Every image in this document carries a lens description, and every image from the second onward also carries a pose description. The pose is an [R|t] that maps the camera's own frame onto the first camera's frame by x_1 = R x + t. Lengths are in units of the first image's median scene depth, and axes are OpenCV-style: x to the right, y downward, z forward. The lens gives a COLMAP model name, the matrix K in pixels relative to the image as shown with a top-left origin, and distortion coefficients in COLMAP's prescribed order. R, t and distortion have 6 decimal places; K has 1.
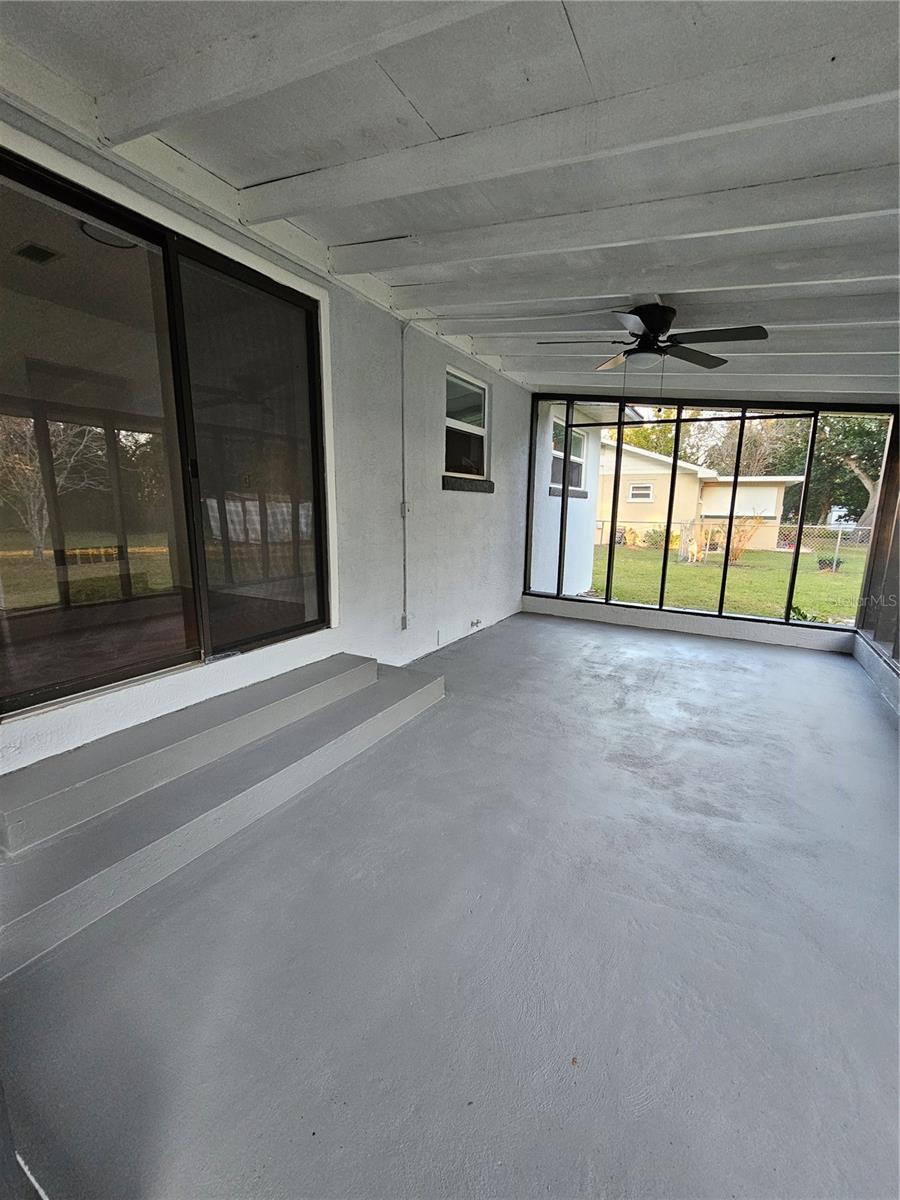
lens RADIAL K [[492.2, 0, 455.0], [0, 492.2, 599.5], [0, 0, 1]] dist [-0.011045, 0.000127]
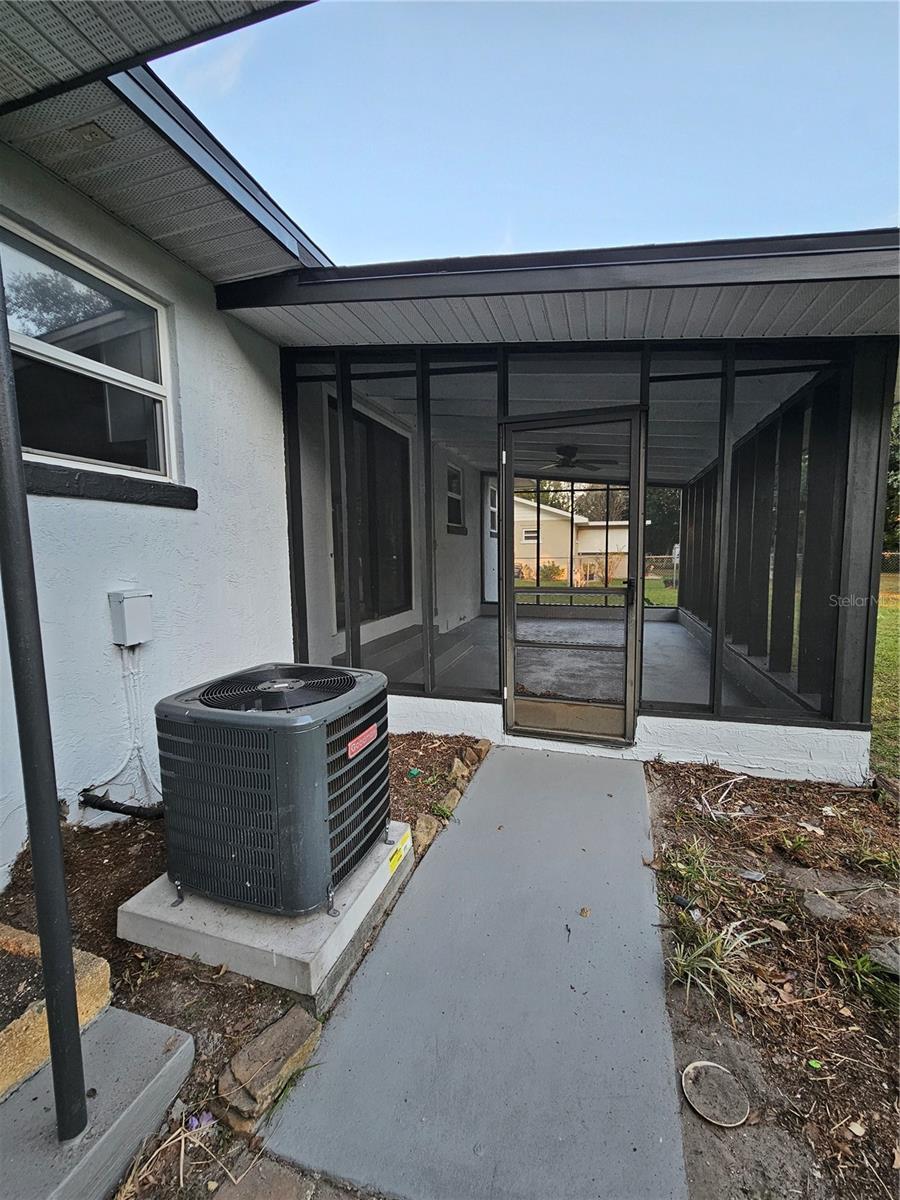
lens RADIAL K [[492.2, 0, 447.6], [0, 492.2, 600.3], [0, 0, 1]] dist [-0.011045, 0.000127]
pose [[0.977376, -0.048370, 0.205902, -0.313935], [0.067285, 0.994031, -0.085873, 0.119971], [-0.200519, 0.097785, 0.974797, -0.497663]]
